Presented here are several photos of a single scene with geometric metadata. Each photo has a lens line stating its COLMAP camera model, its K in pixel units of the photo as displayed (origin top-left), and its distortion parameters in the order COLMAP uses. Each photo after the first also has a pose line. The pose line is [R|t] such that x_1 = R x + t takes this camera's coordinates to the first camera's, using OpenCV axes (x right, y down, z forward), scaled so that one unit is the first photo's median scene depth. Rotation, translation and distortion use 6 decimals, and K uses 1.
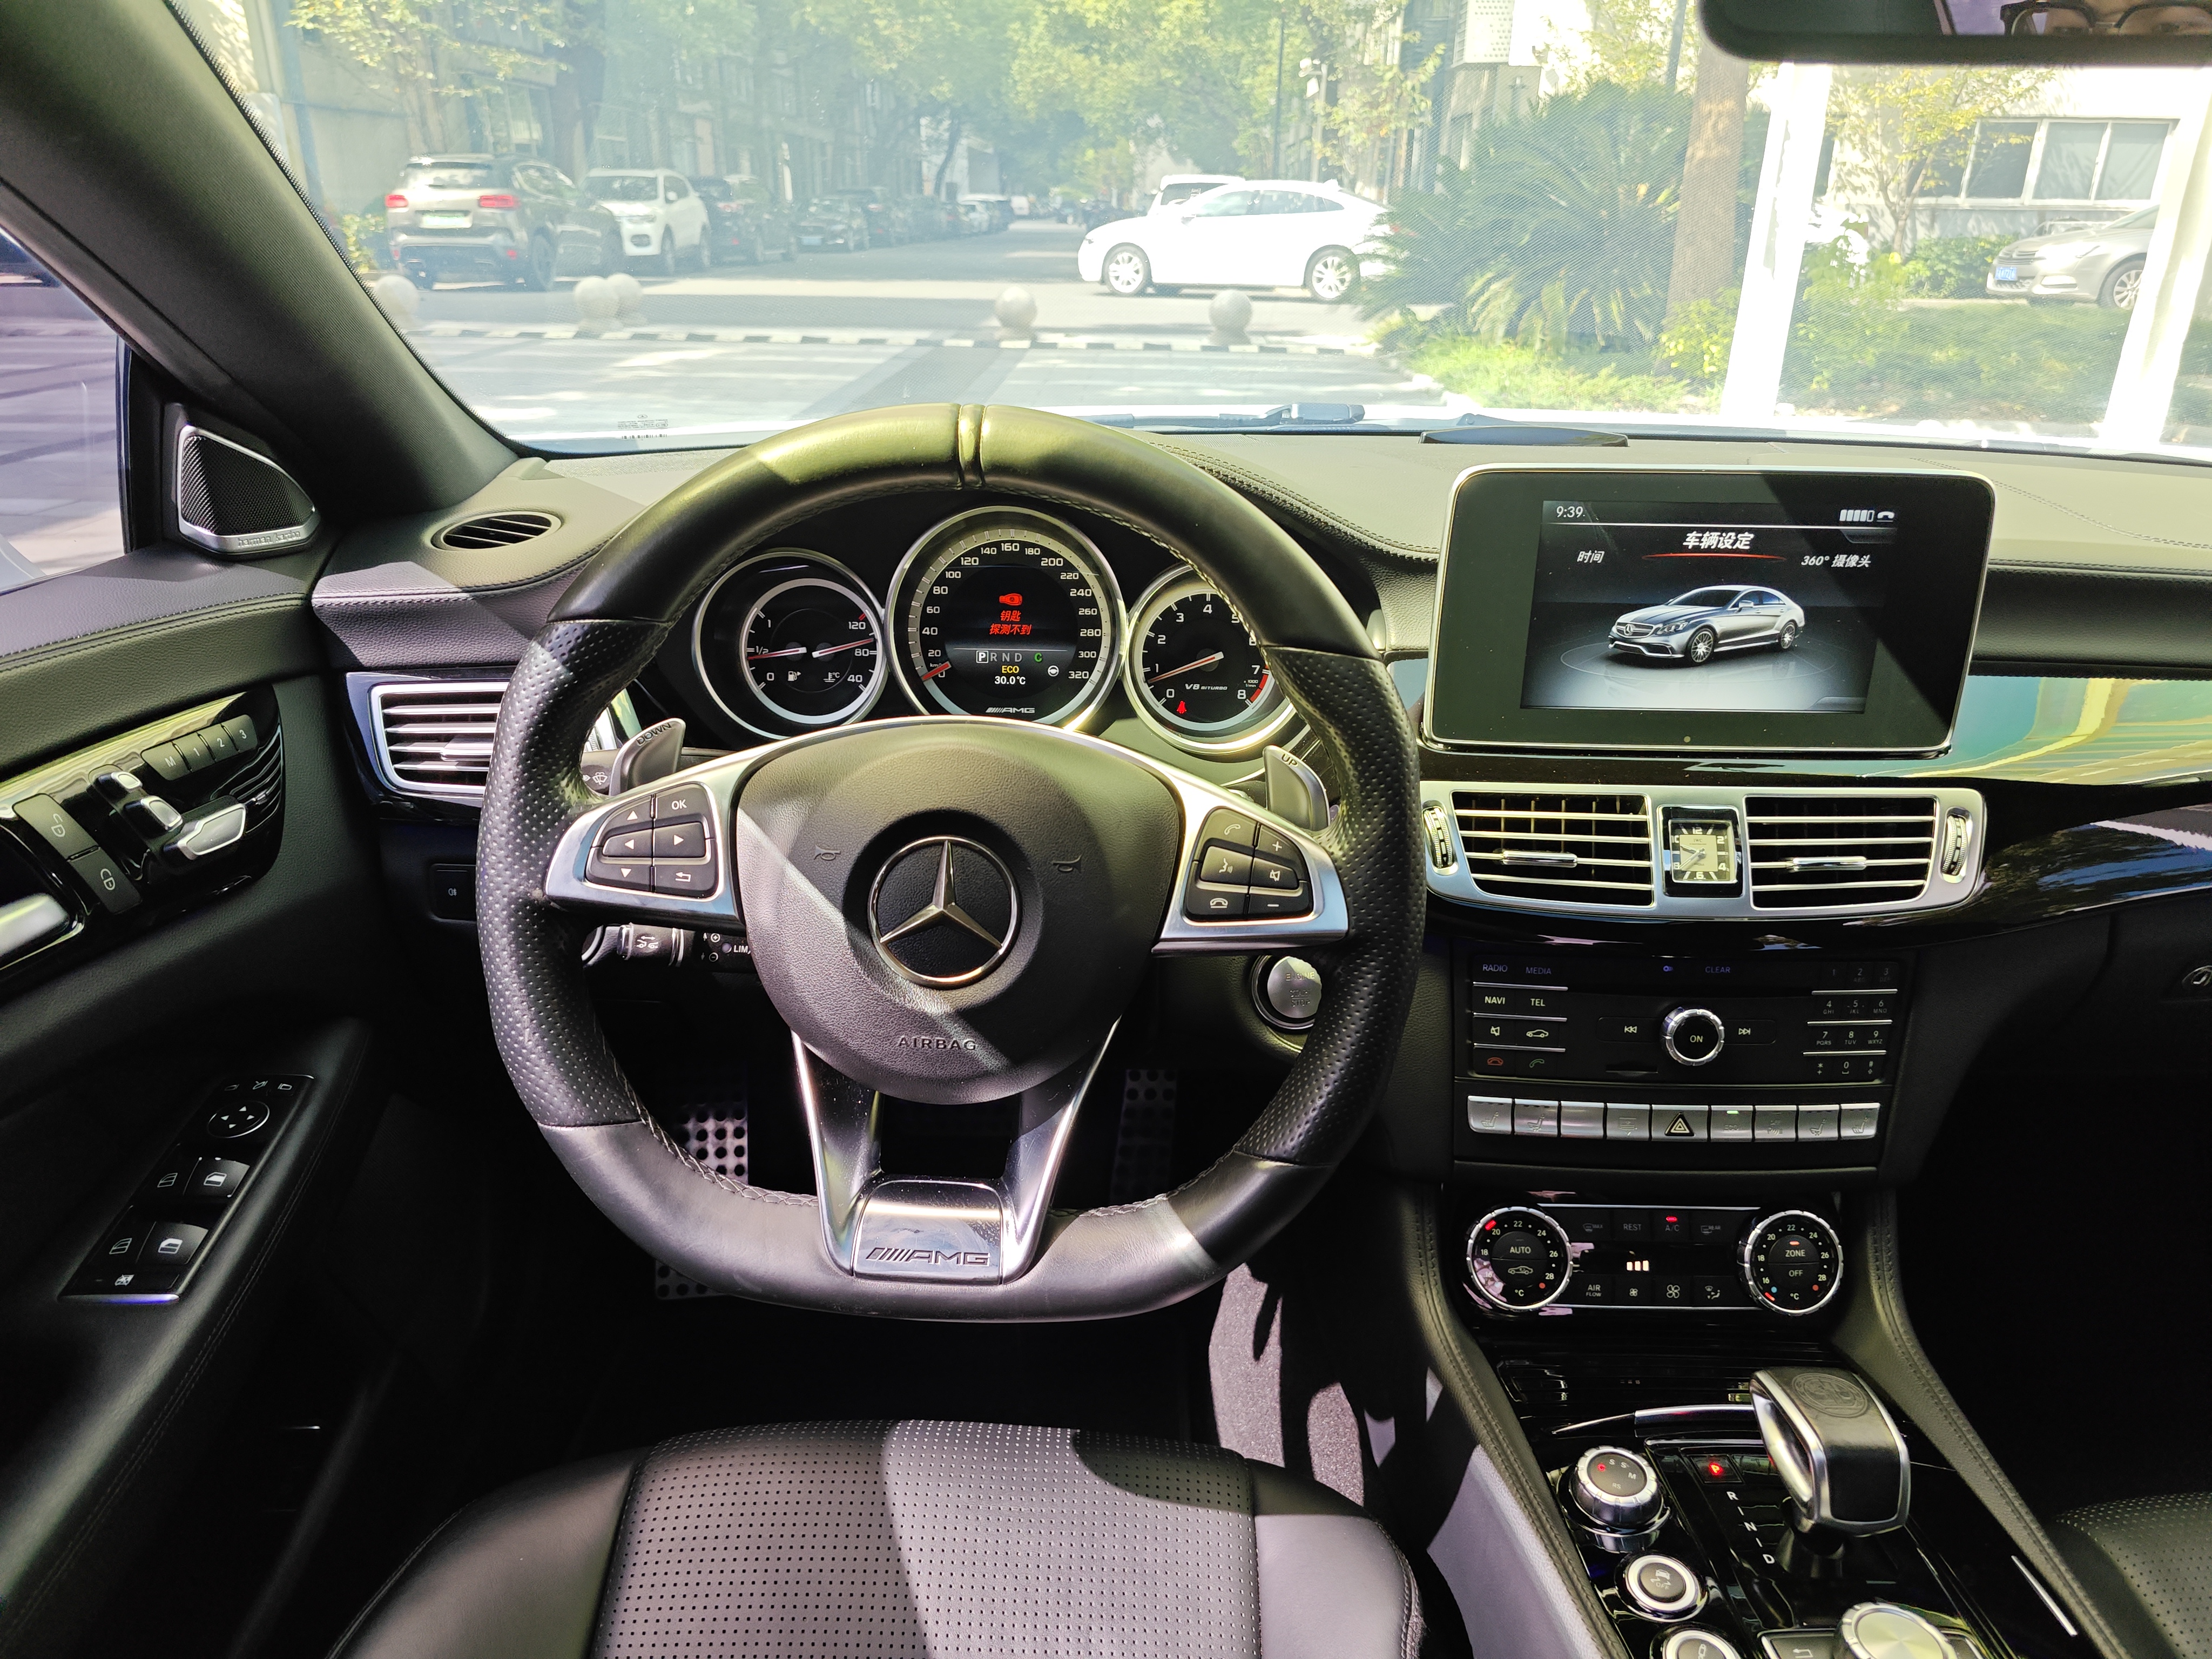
lens RADIAL K [[1483.9, 0, 1104.7], [0, 1483.9, 837.2], [0, 0, 1]] dist [0.049379, -0.050793]
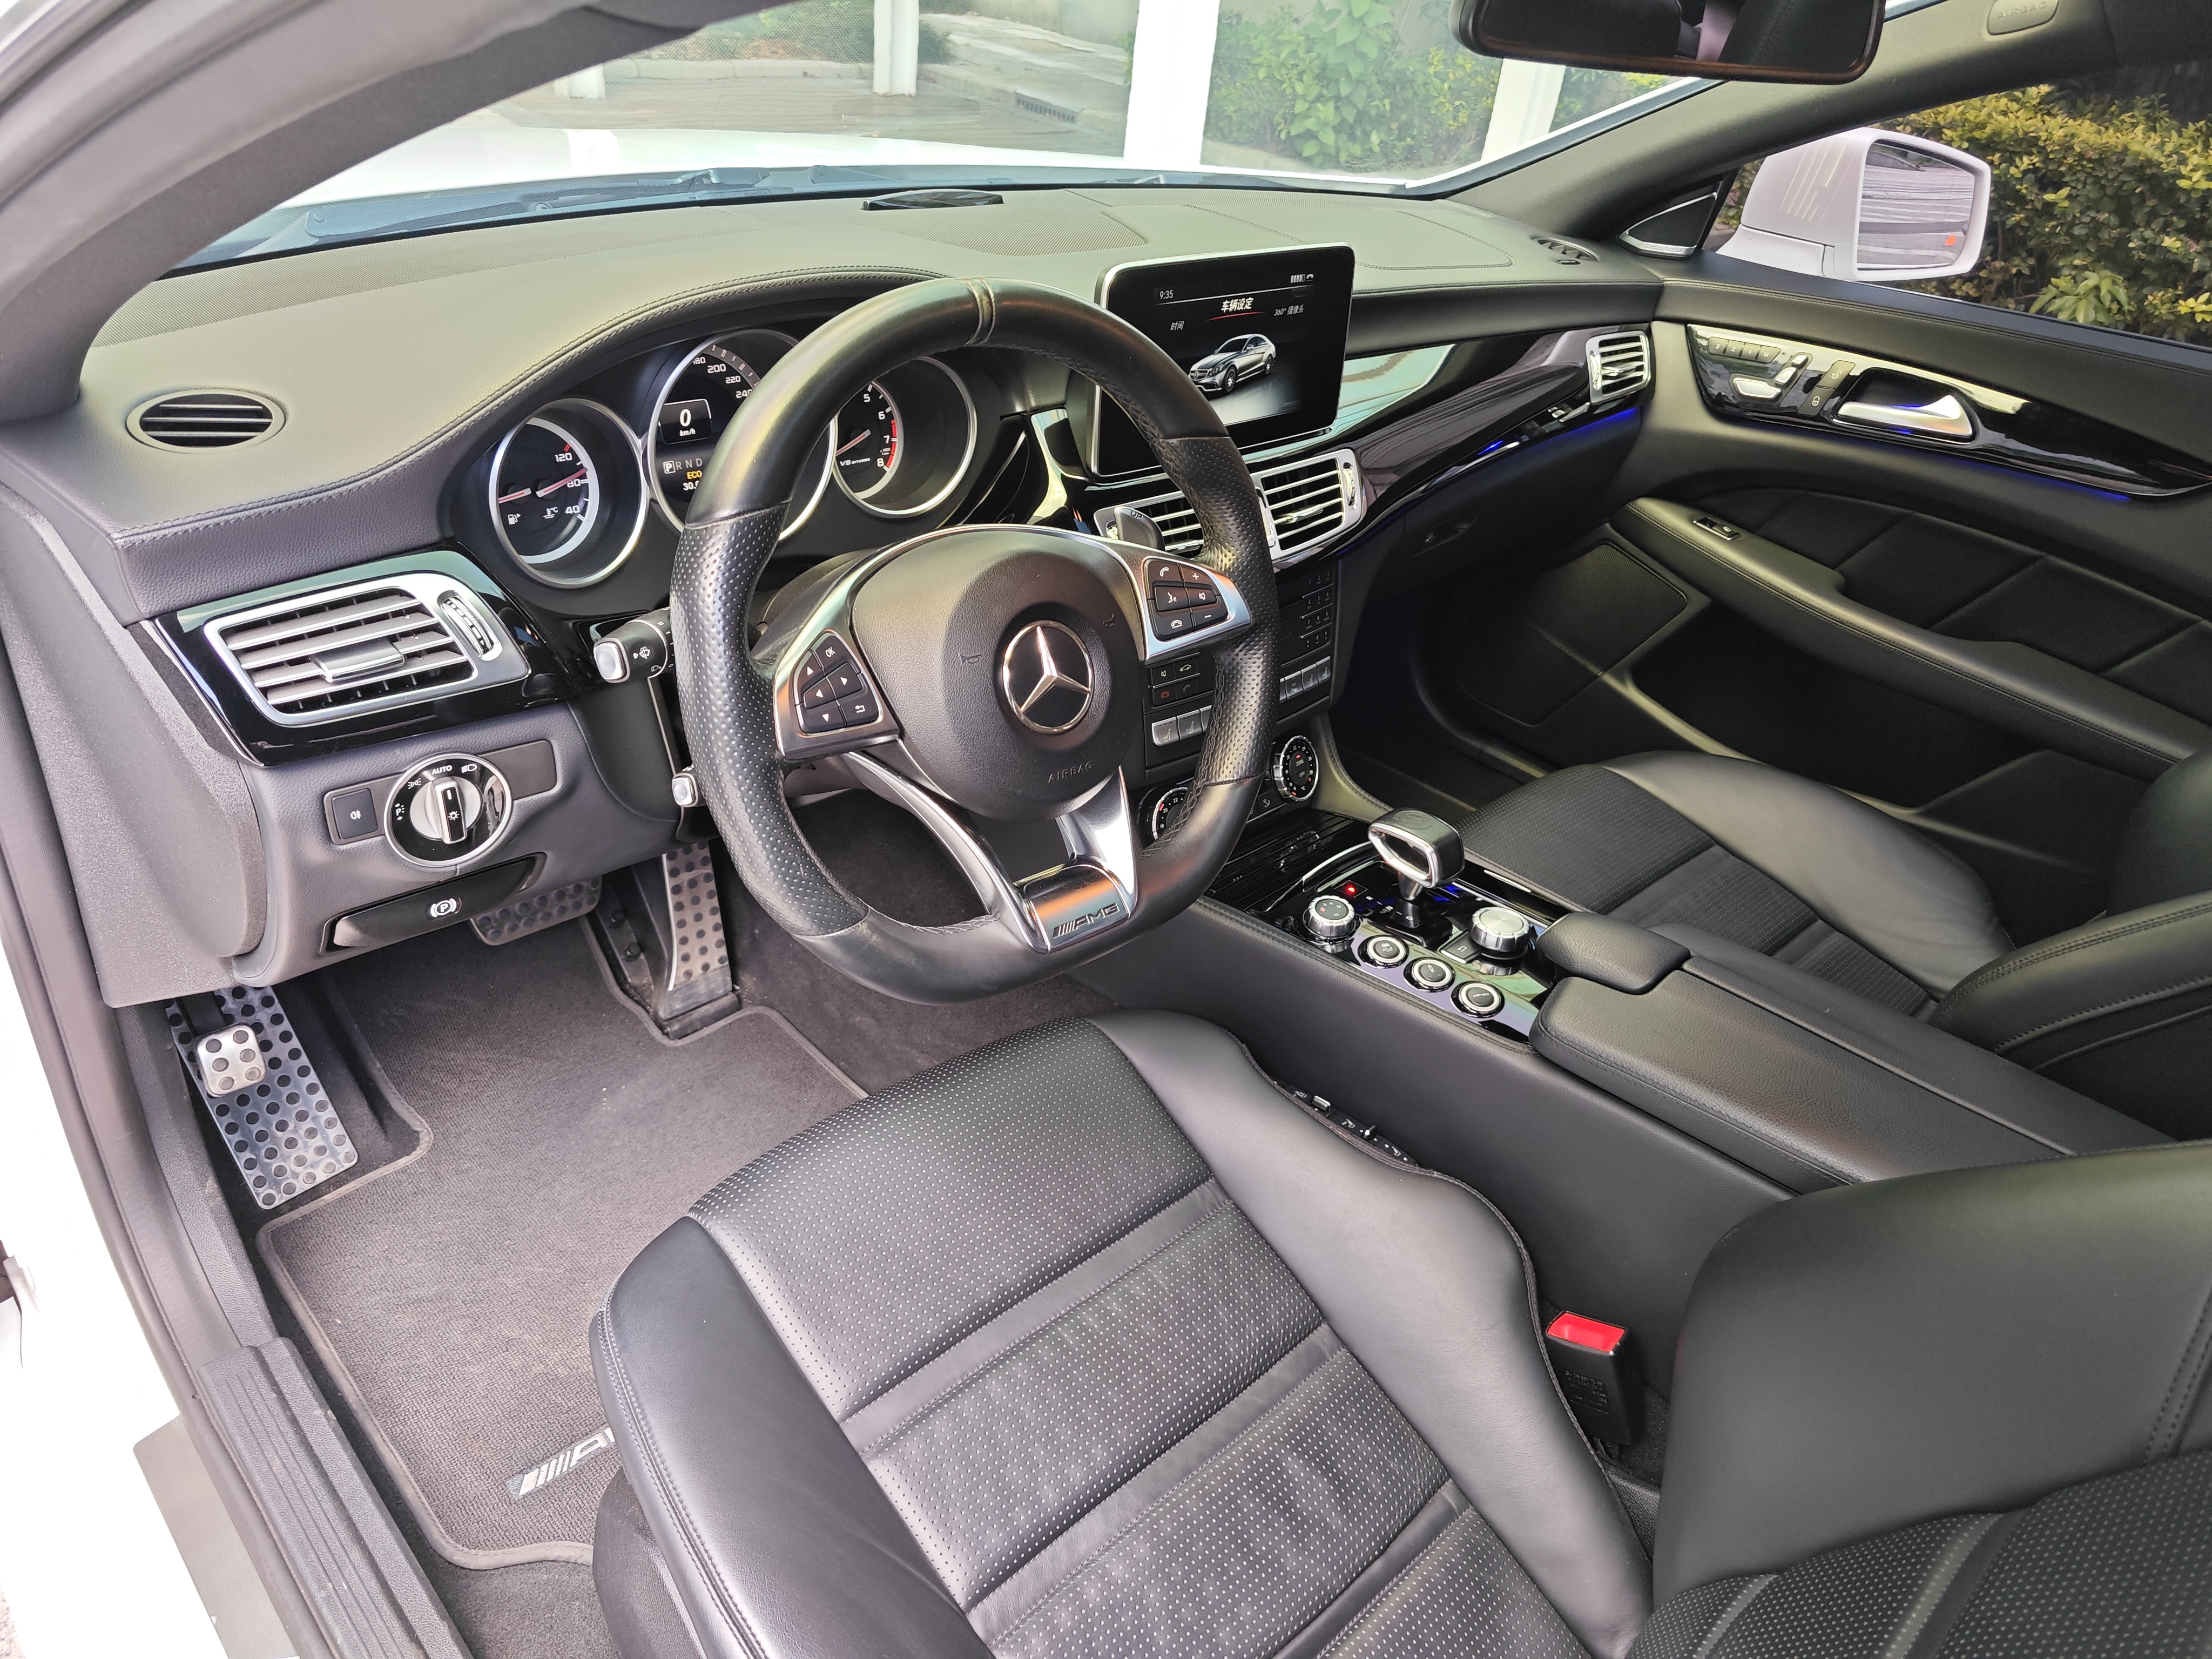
lens RADIAL K [[1478.6, 0, 1098.6], [0, 1478.6, 844.3], [0, 0, 1]] dist [0.040004, -0.022195]
pose [[0.727069, -0.326053, 0.604203, -0.699444], [0.182392, 0.940144, 0.287858, -0.138365], [-0.661895, -0.099091, 0.743019, -0.037807]]
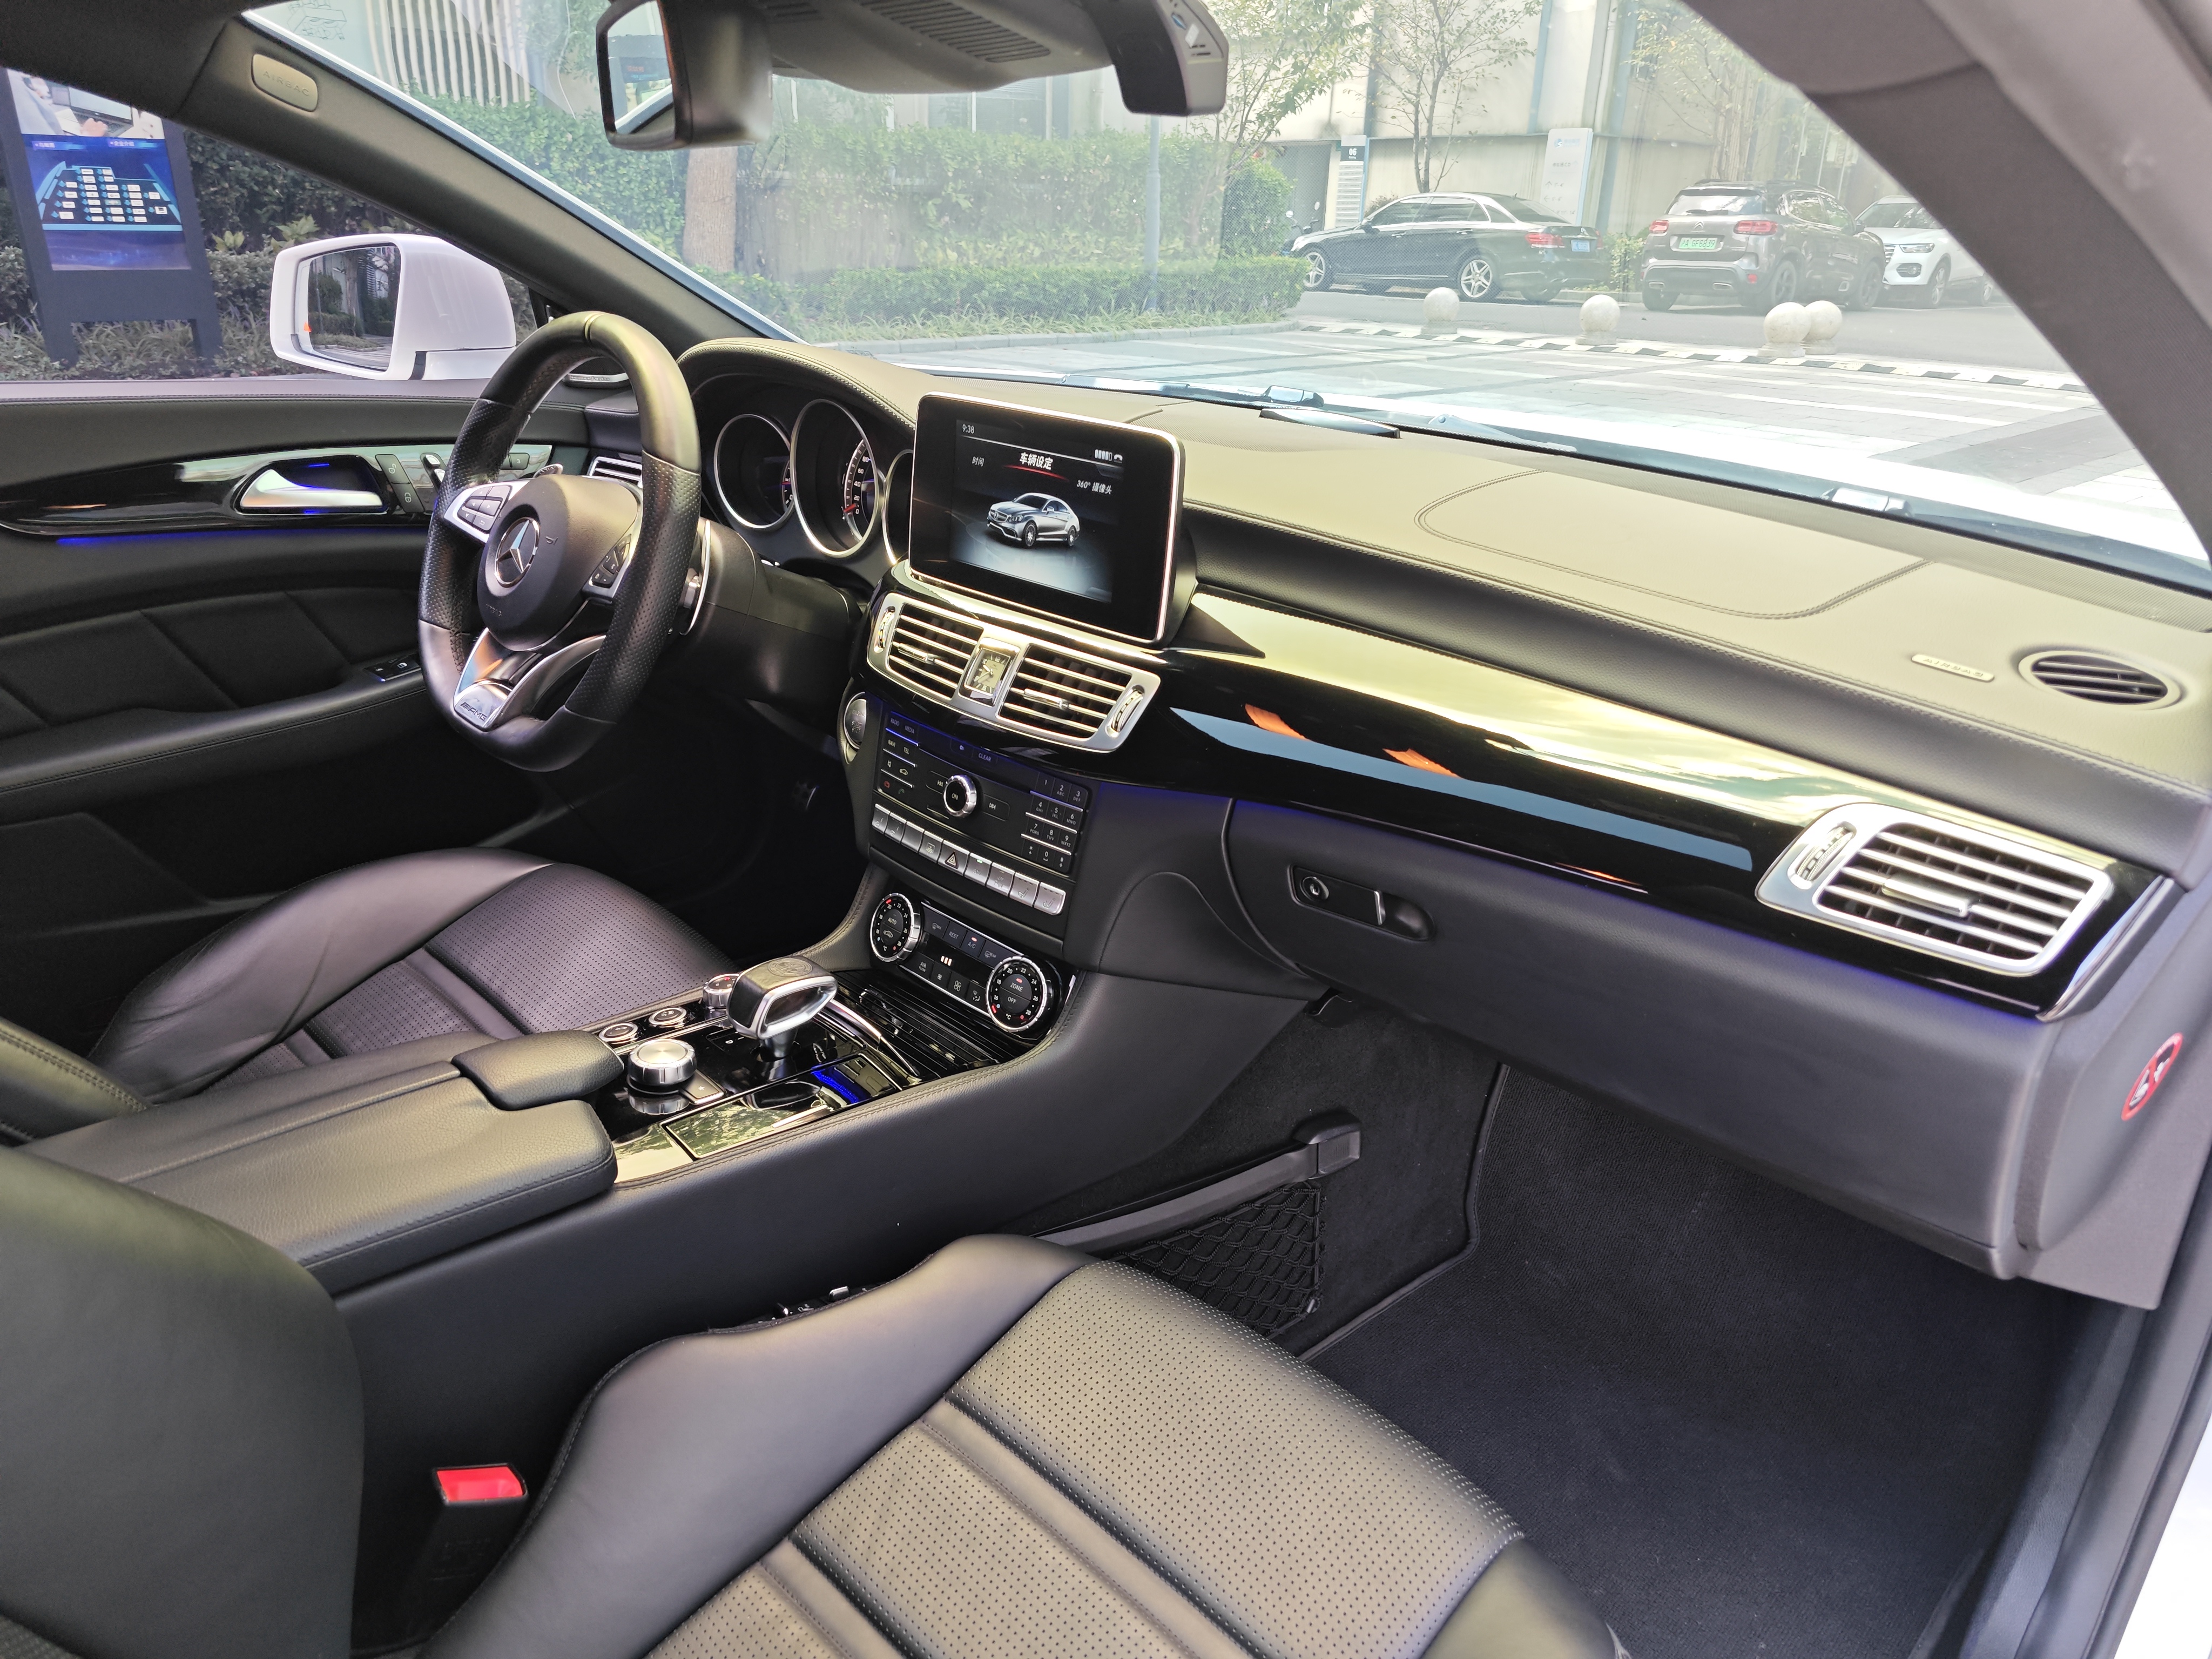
lens RADIAL K [[1479.4, 0, 1102.2], [0, 1479.4, 820.1], [0, 0, 1]] dist [0.041368, -0.028238]
pose [[0.710296, 0.278370, -0.646522, 1.406126], [-0.293322, 0.951988, 0.087638, -0.011612], [0.639877, 0.127390, 0.757845, -0.000969]]
